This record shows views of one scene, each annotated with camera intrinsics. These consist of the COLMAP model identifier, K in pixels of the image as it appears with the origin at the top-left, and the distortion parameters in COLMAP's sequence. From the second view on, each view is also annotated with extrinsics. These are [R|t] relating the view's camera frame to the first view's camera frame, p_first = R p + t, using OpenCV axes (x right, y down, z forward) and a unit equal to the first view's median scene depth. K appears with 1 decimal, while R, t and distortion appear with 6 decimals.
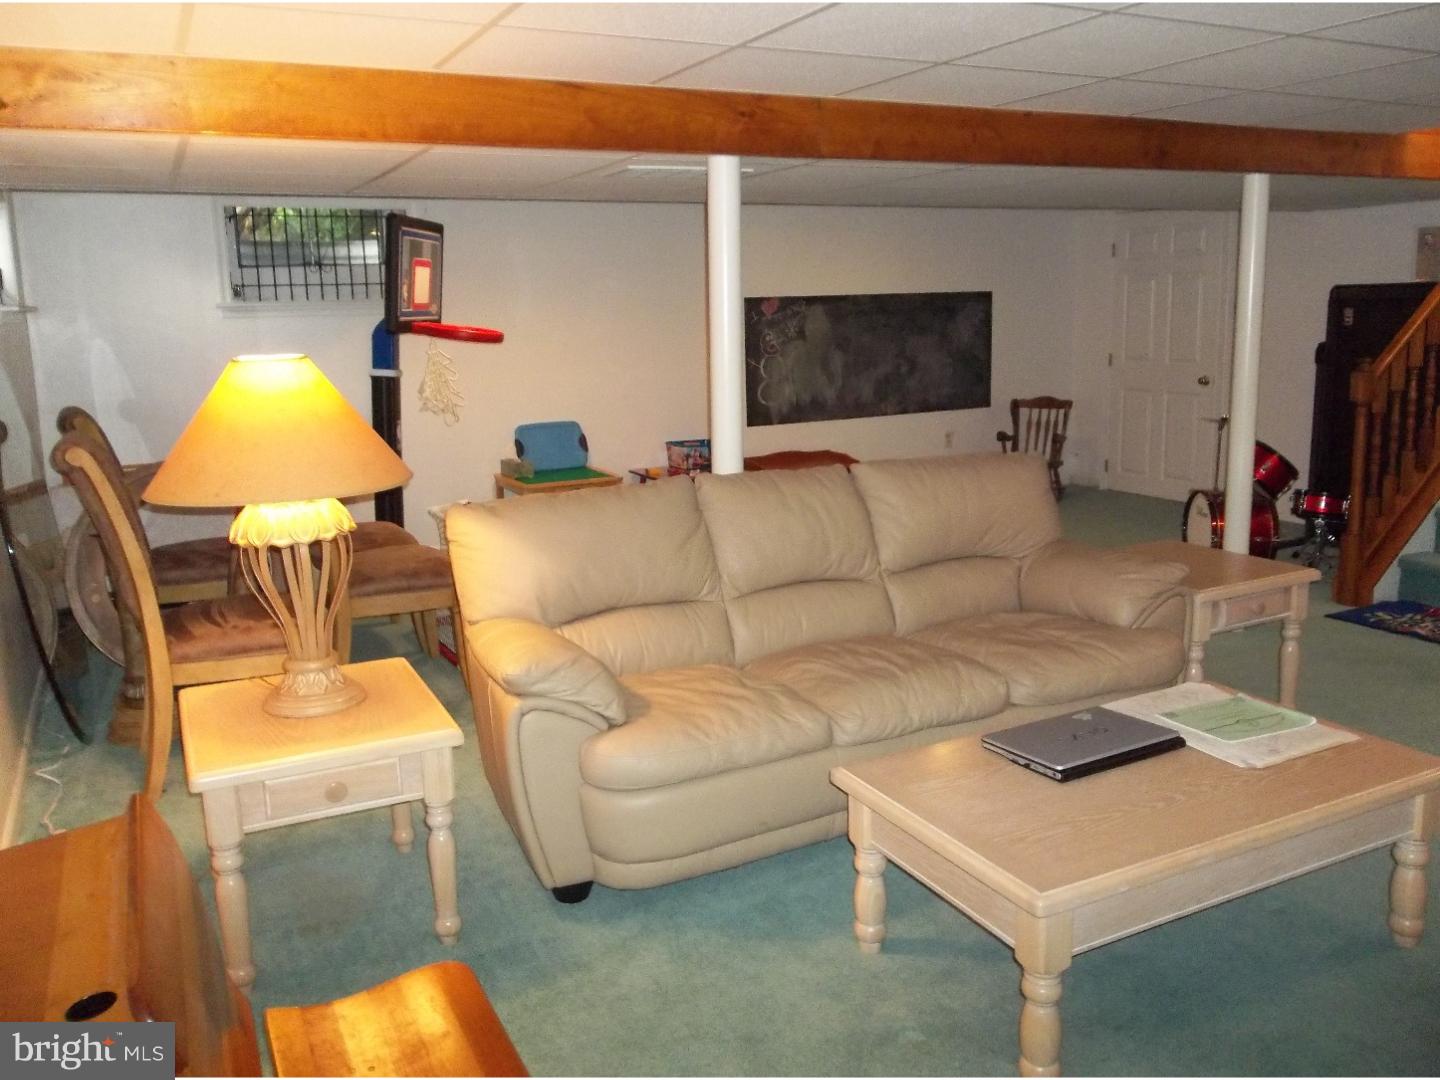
lens RADIAL K [[1162.8, 0, 719.7], [0, 1162.8, 538.1], [0, 0, 1]] dist [-0.005612, -0.033462]
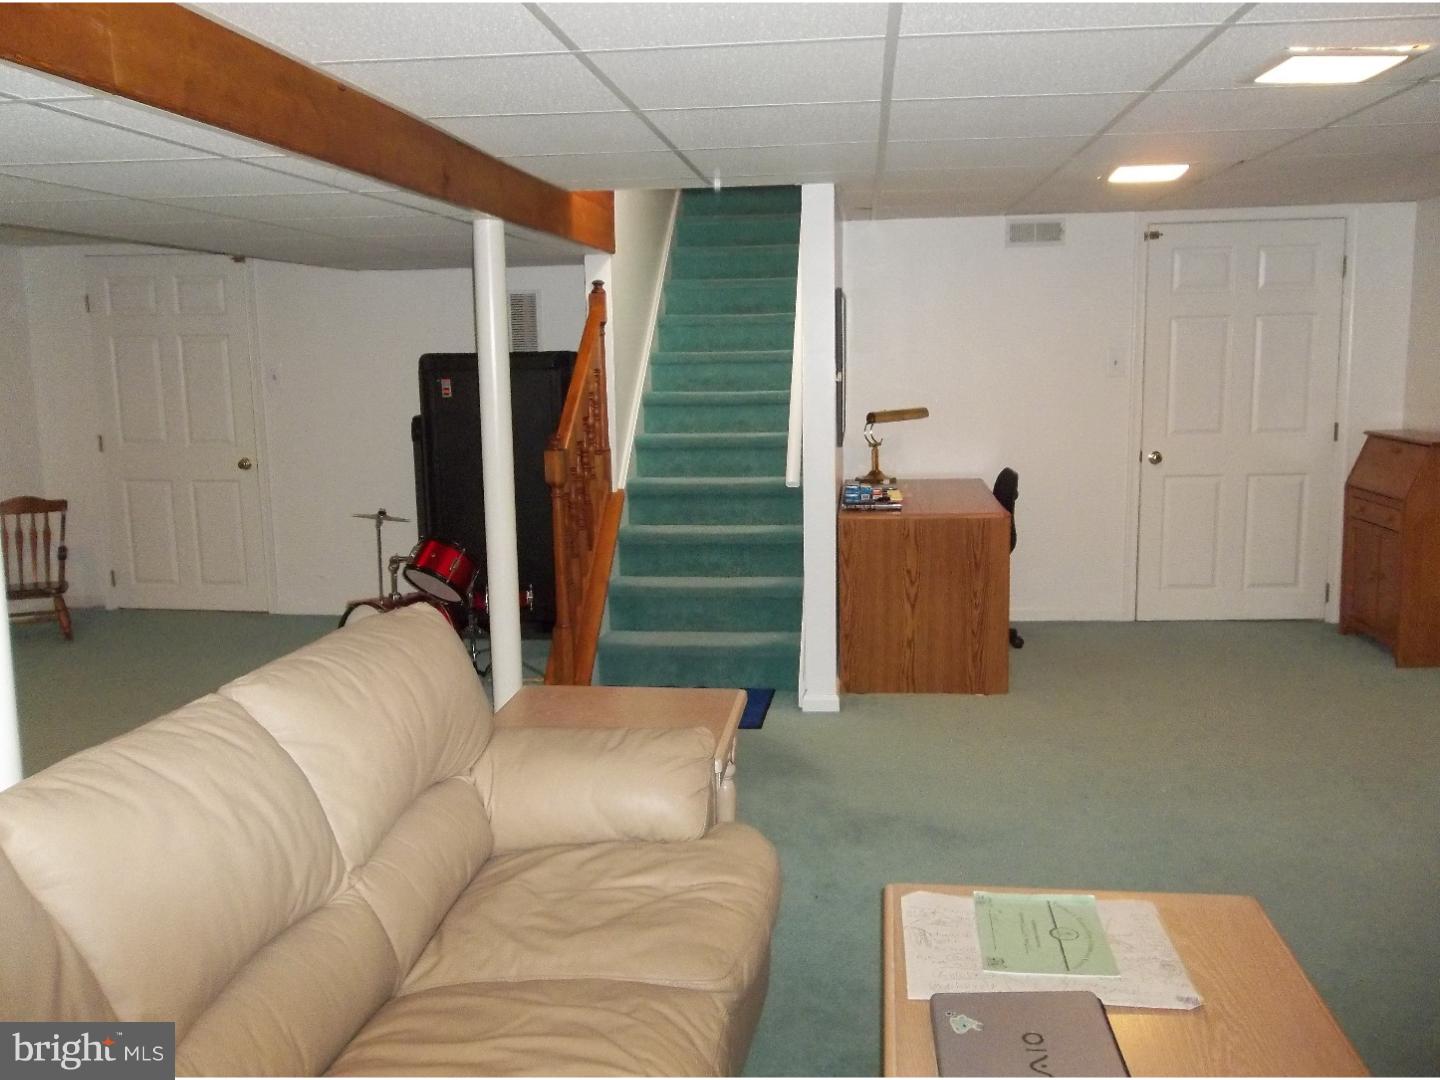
lens RADIAL K [[1162.8, 0, 753.5], [0, 1162.8, 500.0], [0, 0, 1]] dist [-0.005612, -0.033462]
pose [[0.533078, -0.083138, 0.841971, -0.110249], [0.155093, 0.987900, -0.000647, -0.062600], [-0.831729, 0.130929, 0.539522, 0.295394]]
